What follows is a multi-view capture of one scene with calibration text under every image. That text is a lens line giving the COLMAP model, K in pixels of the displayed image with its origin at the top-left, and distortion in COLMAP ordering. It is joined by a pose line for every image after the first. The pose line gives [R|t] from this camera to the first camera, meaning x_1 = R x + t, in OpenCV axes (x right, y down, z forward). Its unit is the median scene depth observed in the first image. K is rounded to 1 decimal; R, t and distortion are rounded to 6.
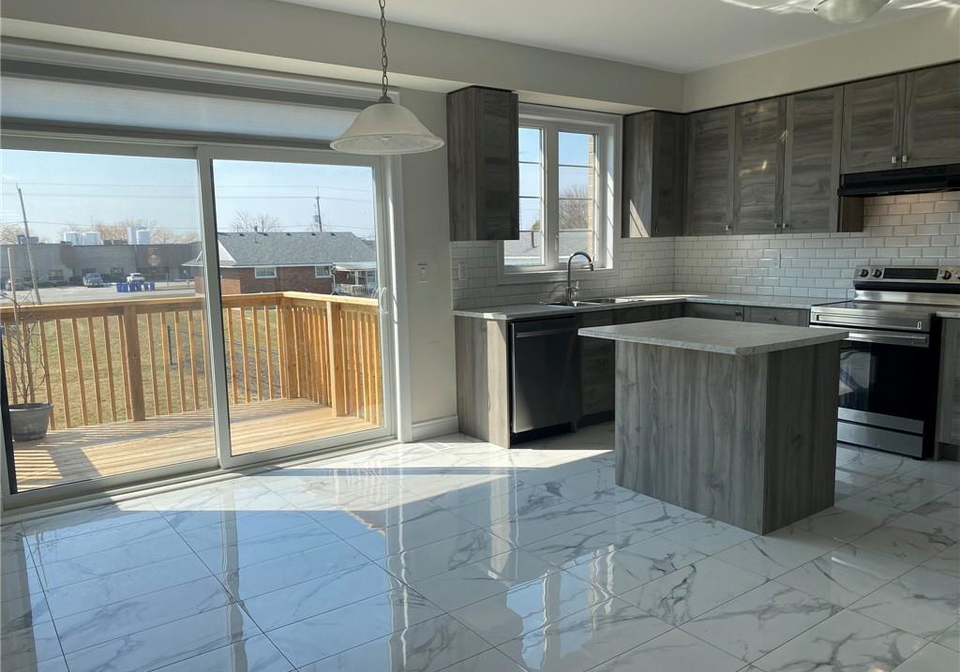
lens RADIAL K [[733.0, 0, 474.7], [0, 733.0, 341.3], [0, 0, 1]] dist [0.032885, -0.048478]
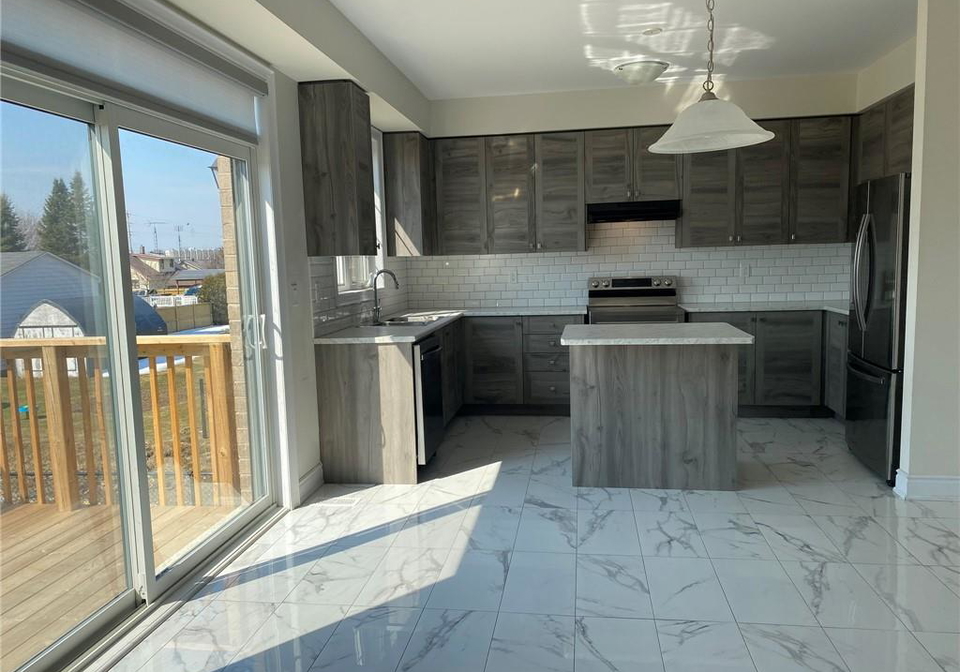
lens RADIAL K [[733.0, 0, 478.8], [0, 733.0, 339.3], [0, 0, 1]] dist [0.032885, -0.048478]
pose [[0.700565, -0.076150, 0.709513, -0.516042], [0.107773, 0.994175, 0.000289, -0.022641], [-0.705403, 0.076264, 0.704692, 0.286954]]
